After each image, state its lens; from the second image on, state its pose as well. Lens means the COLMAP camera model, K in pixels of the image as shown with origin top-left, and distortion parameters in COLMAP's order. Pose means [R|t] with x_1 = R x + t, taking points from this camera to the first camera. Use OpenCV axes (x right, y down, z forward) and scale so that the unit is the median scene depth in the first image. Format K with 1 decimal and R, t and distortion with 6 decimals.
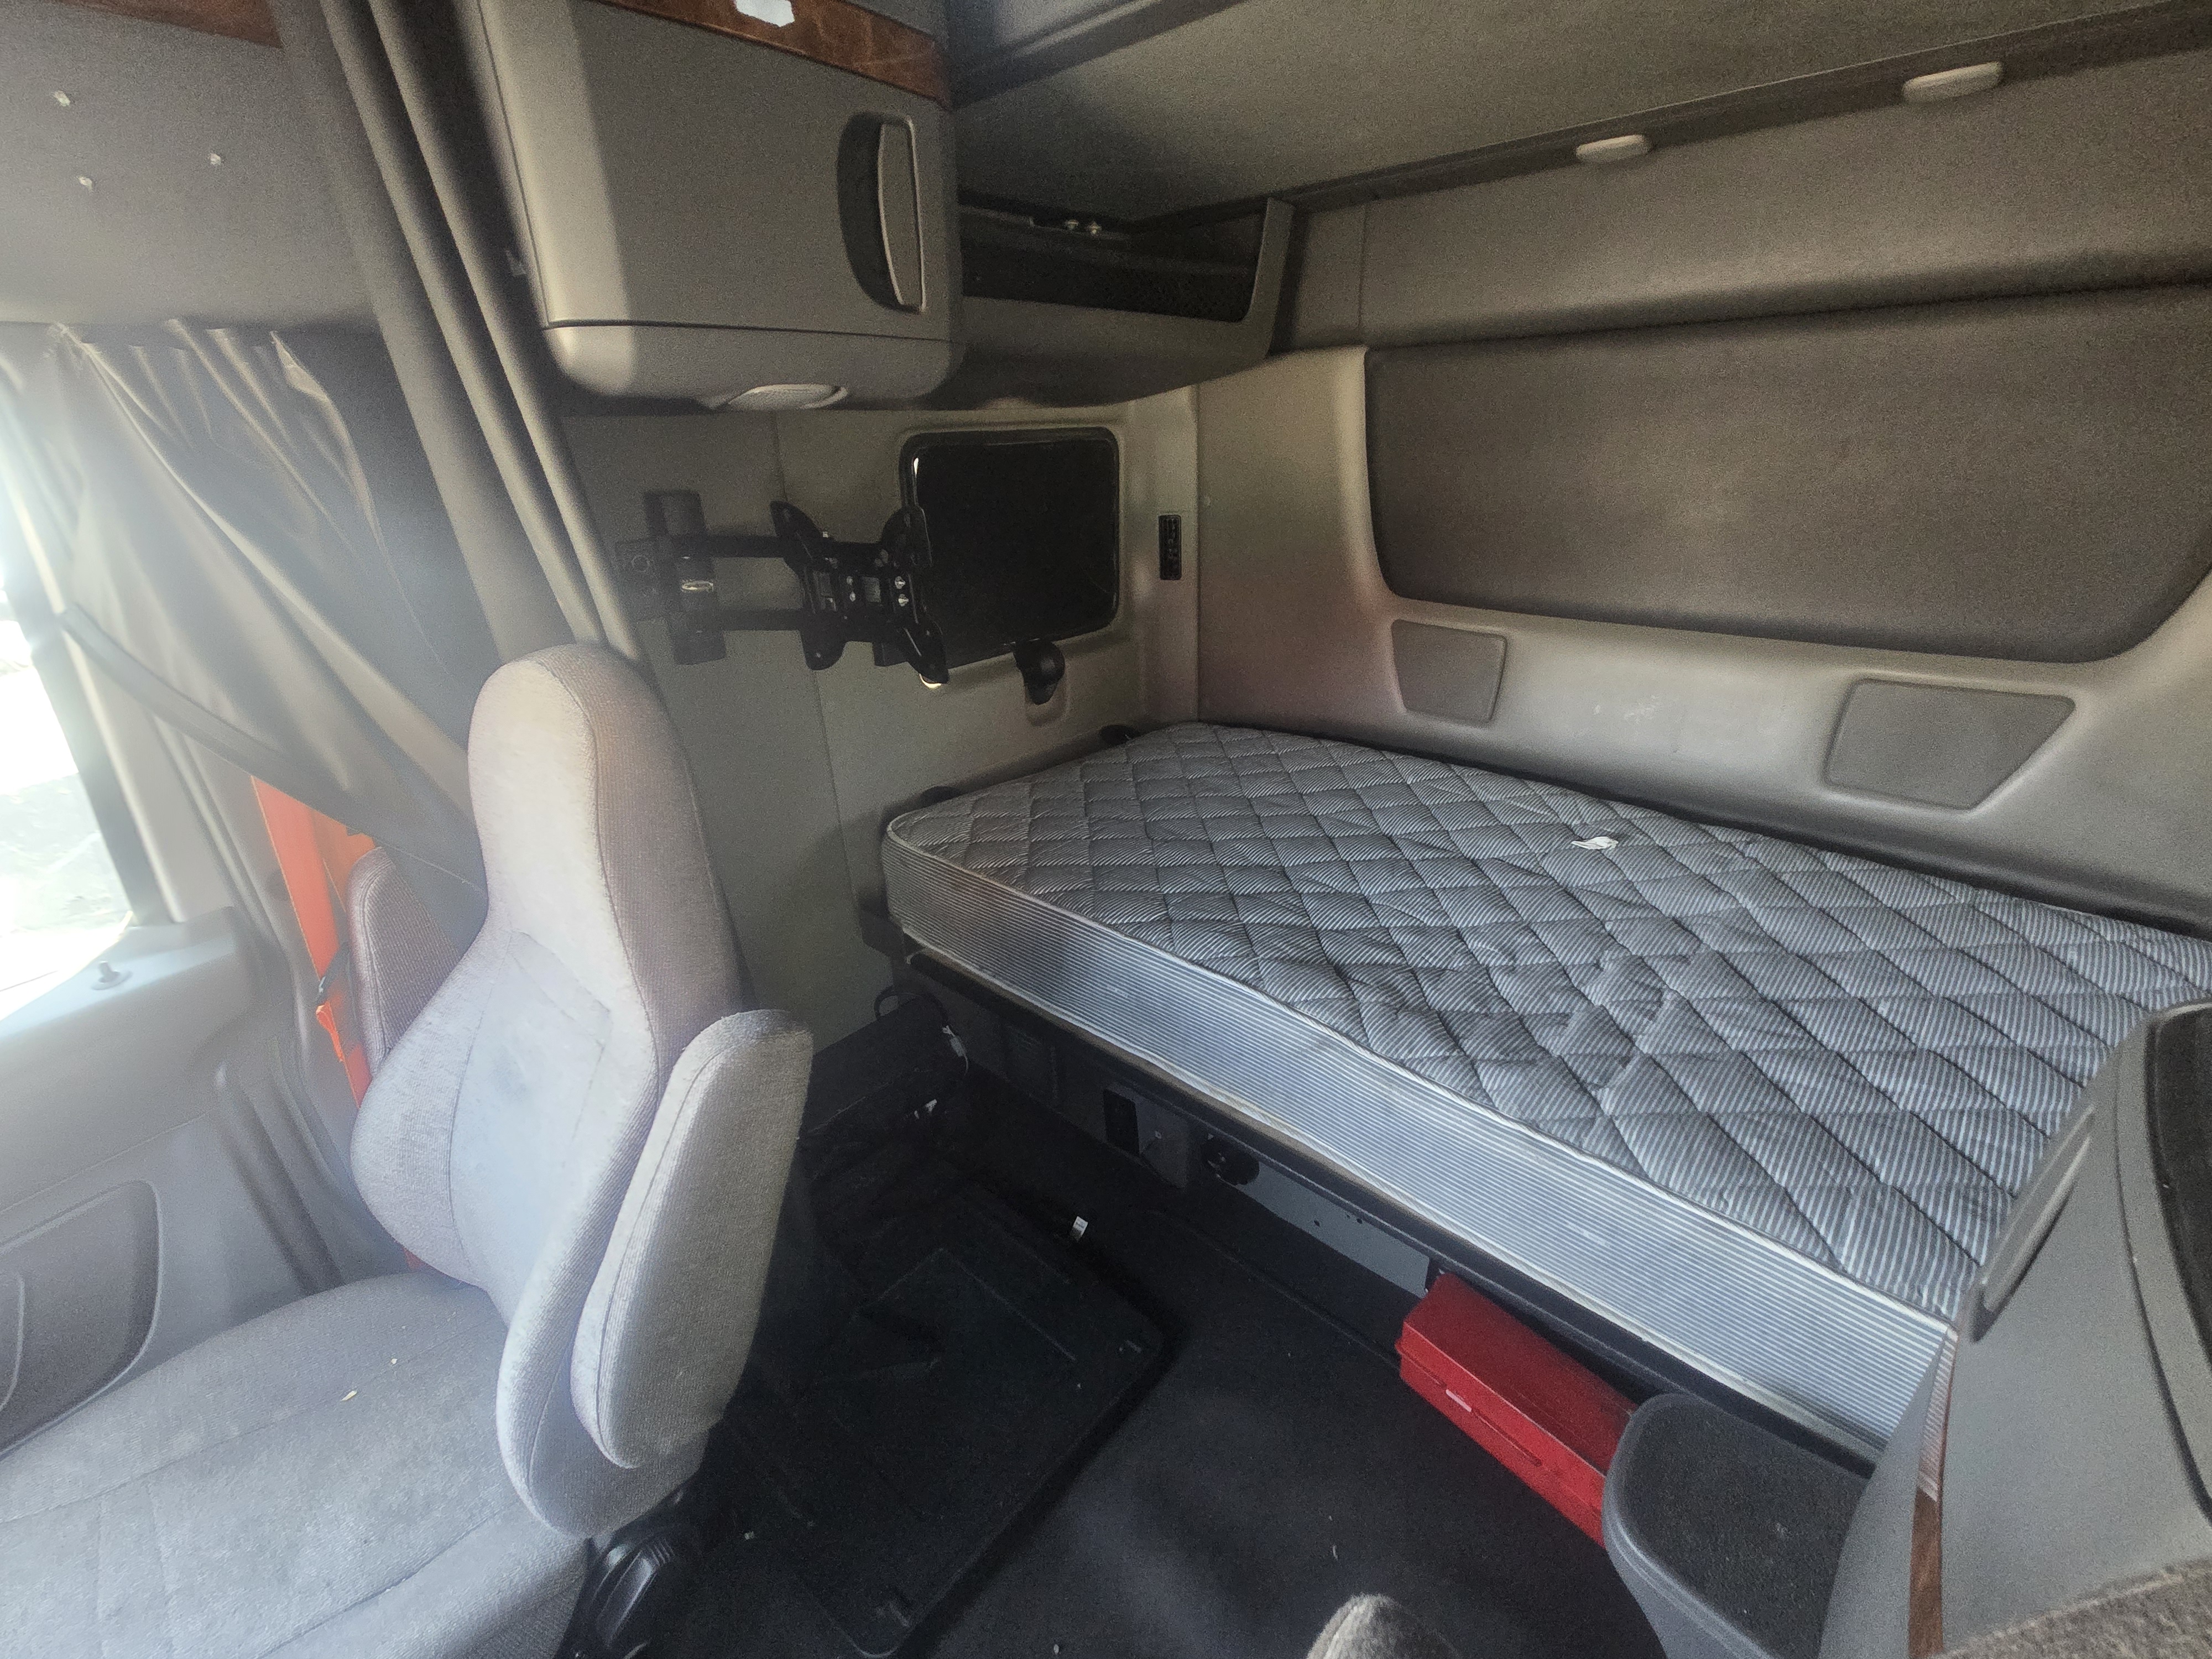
lens RADIAL K [[915.8, 0, 1106.0], [0, 915.8, 833.4], [0, 0, 1]] dist [0.007805, -0.000070]
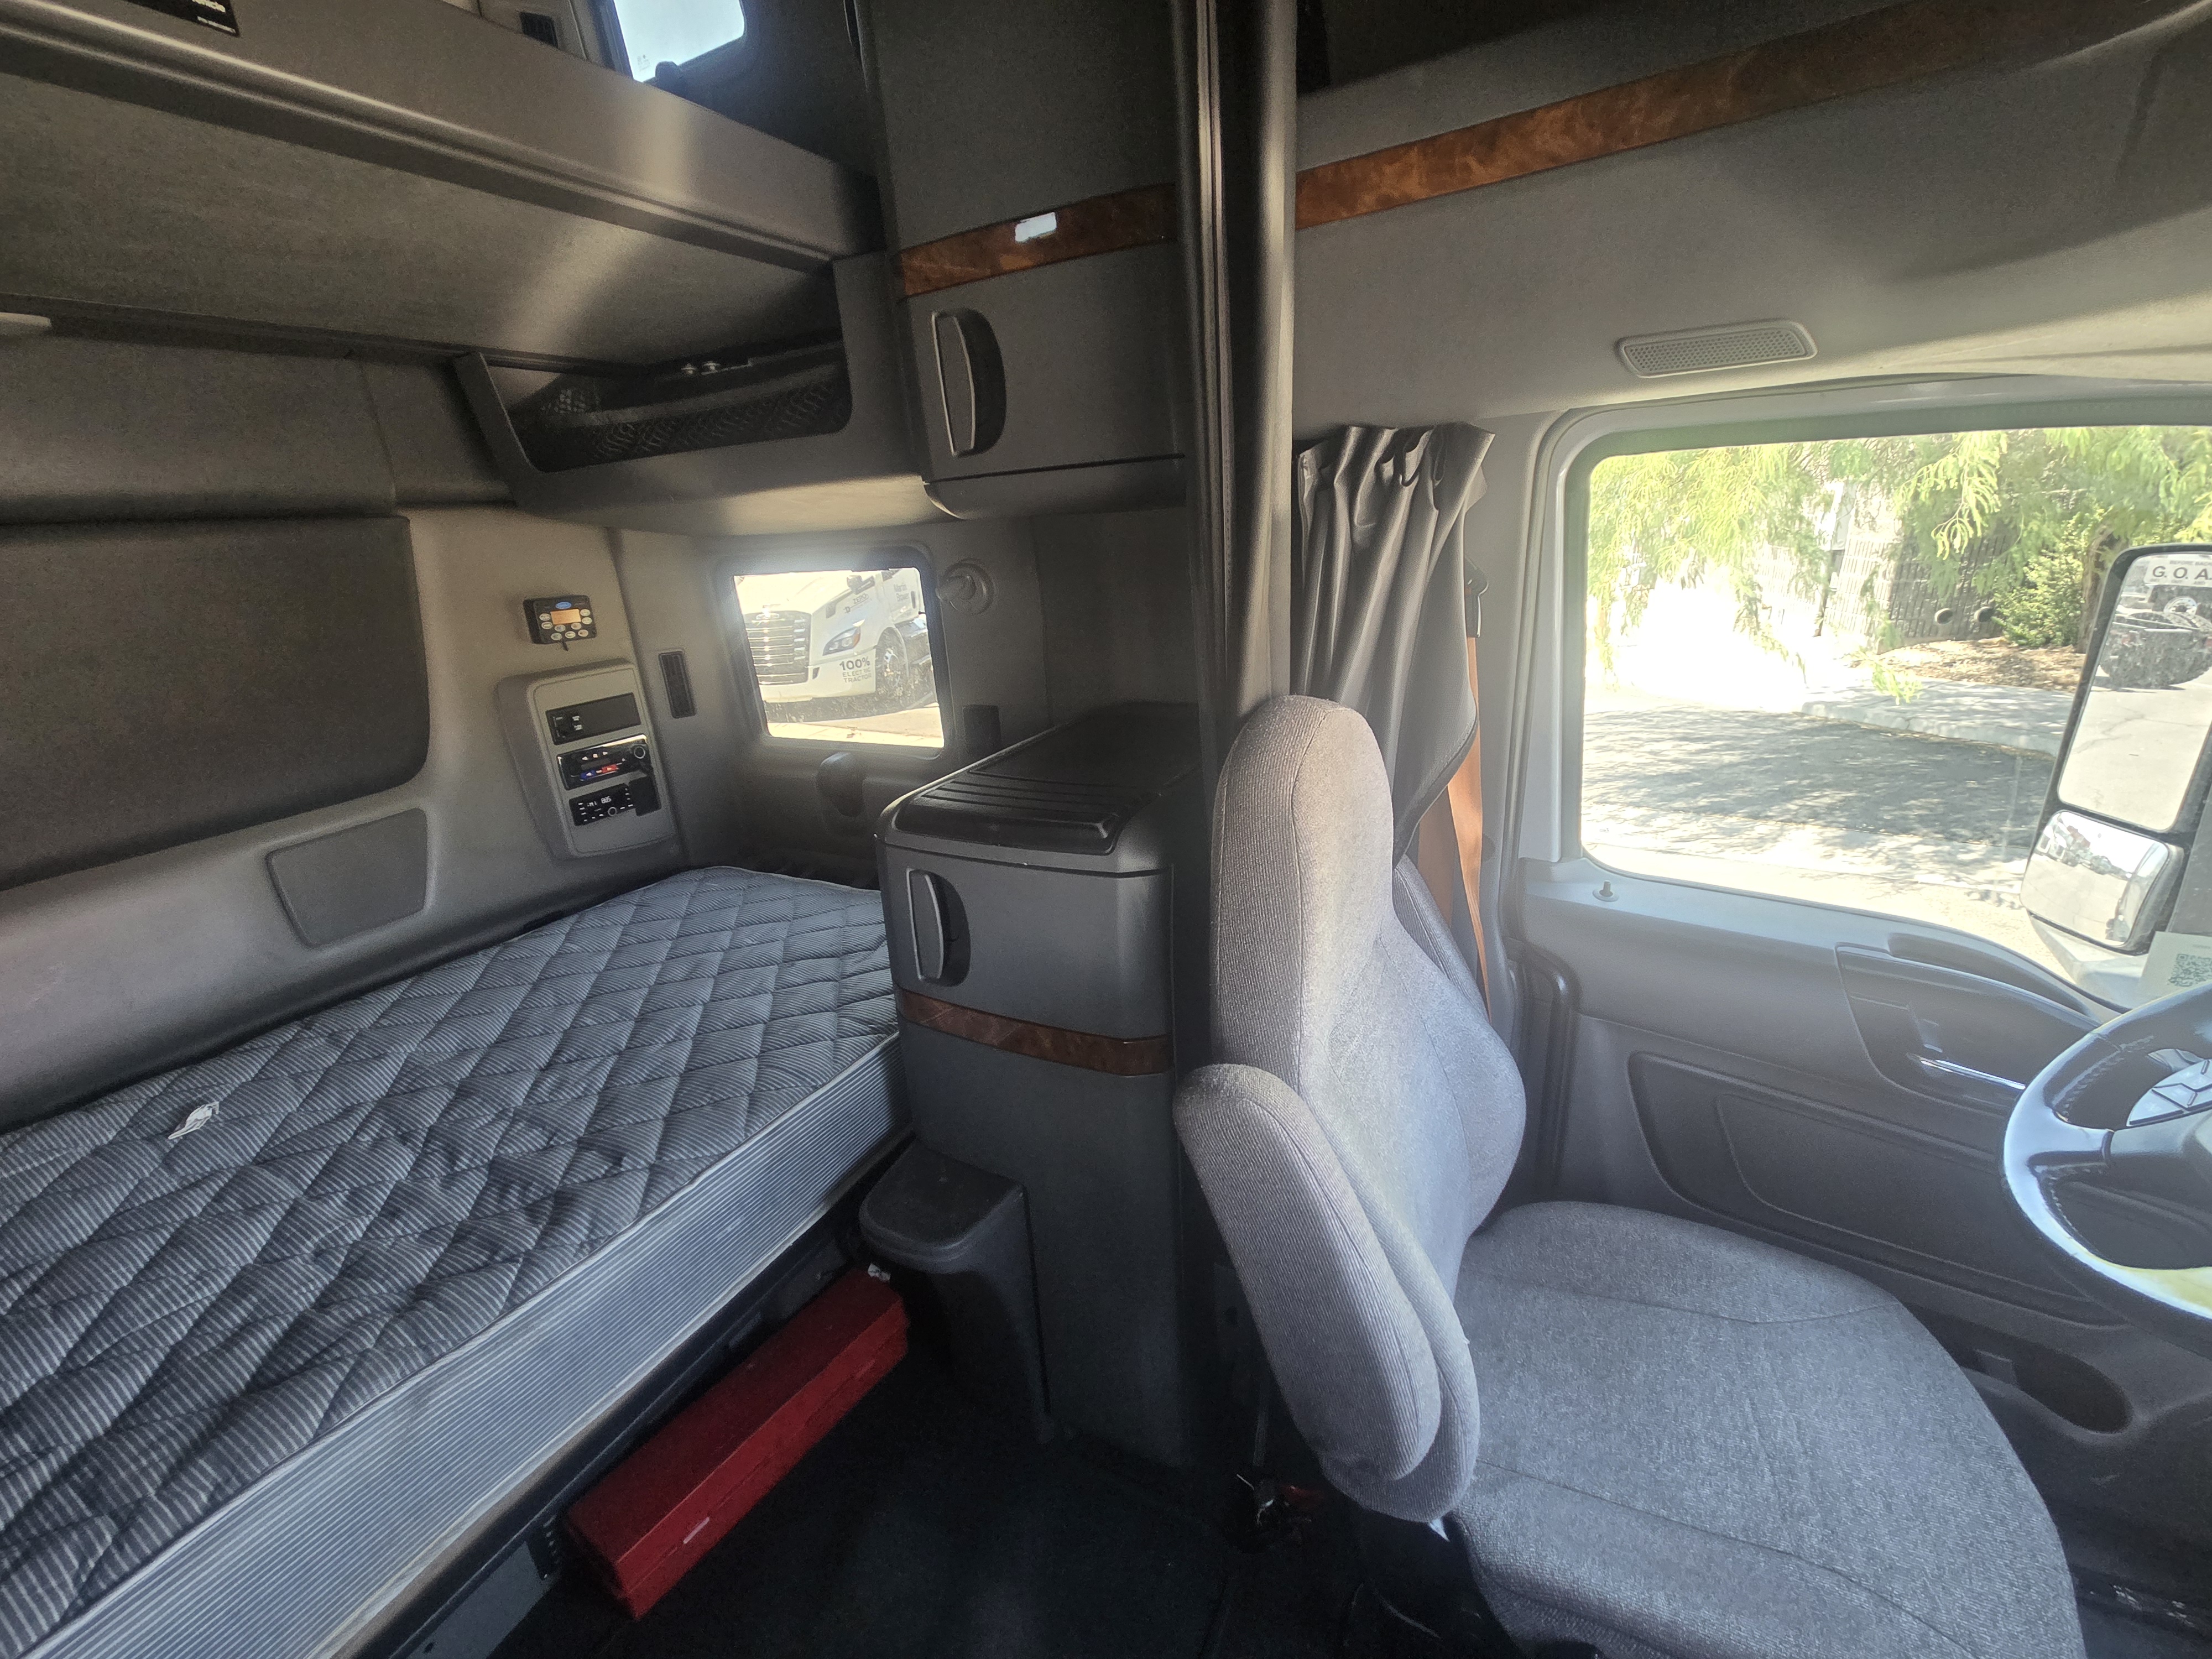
lens RADIAL K [[907.6, 0, 1106.0], [0, 907.6, 829.5], [0, 0, 1]] dist [0.002279, -0.000070]
pose [[-0.242902, -0.275602, 0.930076, -0.331186], [0.466647, 0.807365, 0.361111, -0.109660], [-0.850434, 0.521732, -0.067502, 0.232585]]
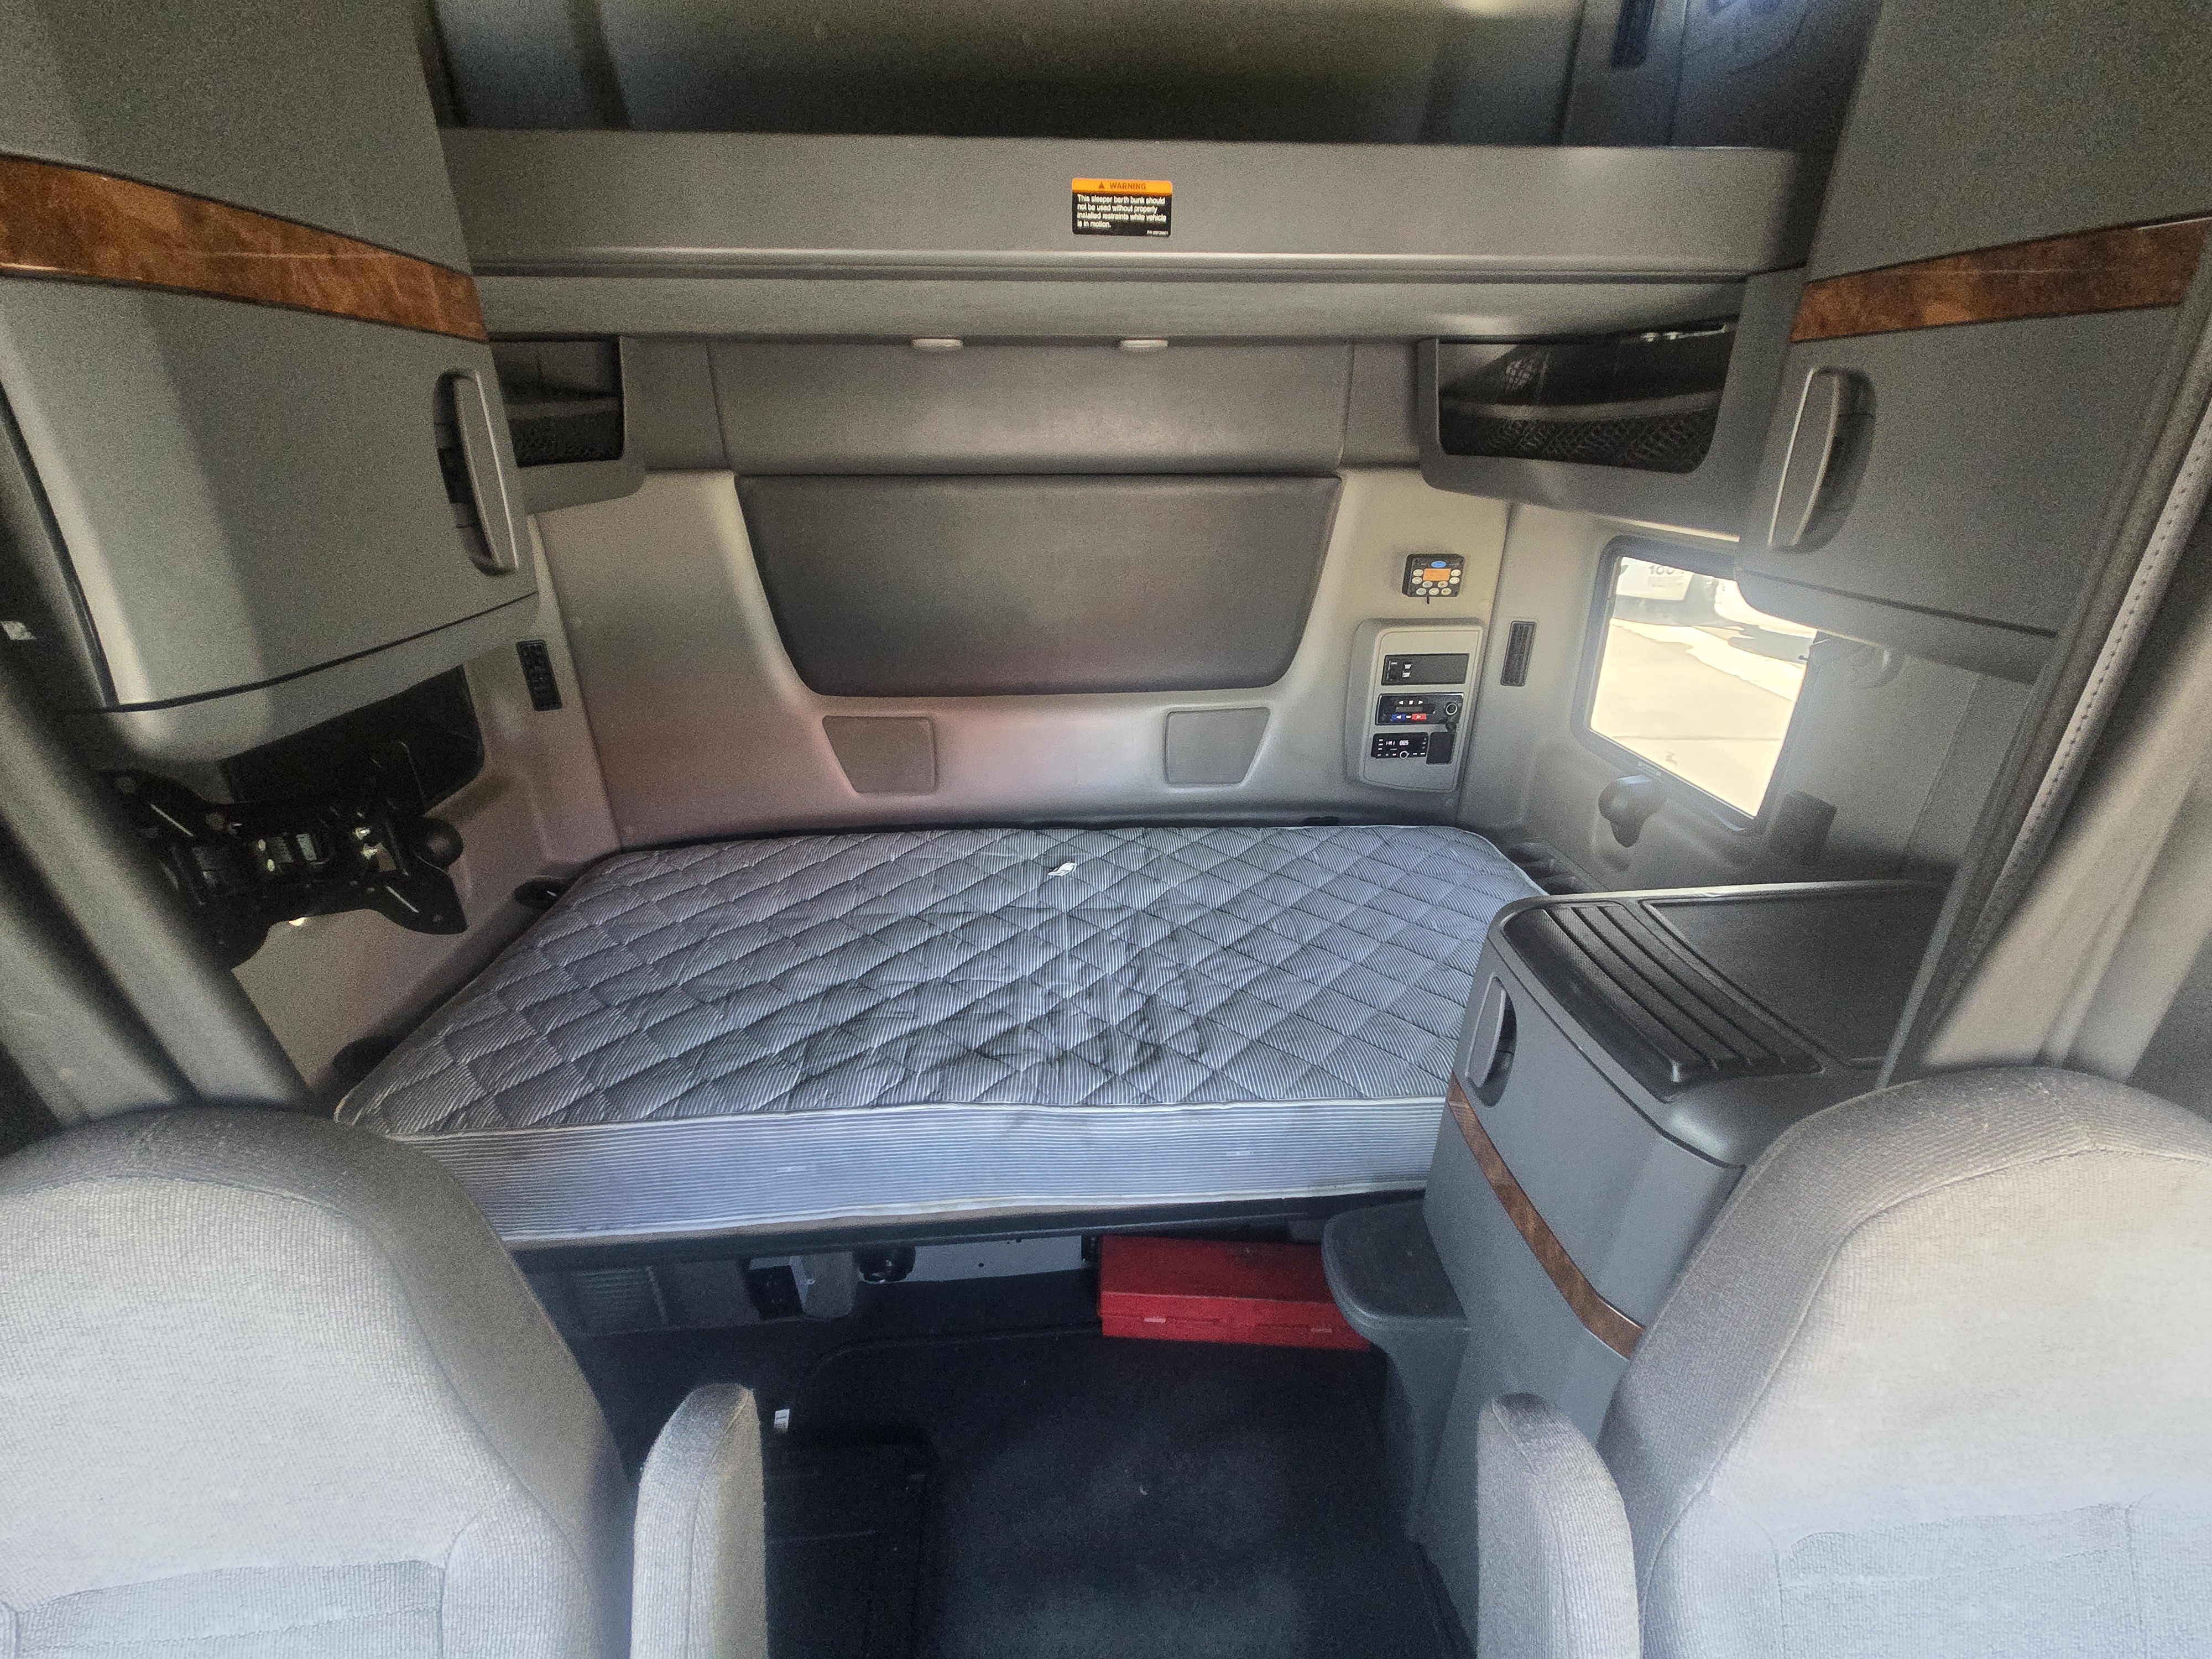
lens RADIAL K [[915.8, 0, 1106.0], [0, 915.8, 833.4], [0, 0, 1]] dist [0.007805, -0.000070]
pose [[0.689735, -0.275181, 0.669732, -0.266398], [0.280966, 0.954206, 0.102709, -0.150013], [-0.667326, 0.117330, 0.735465, 0.011070]]
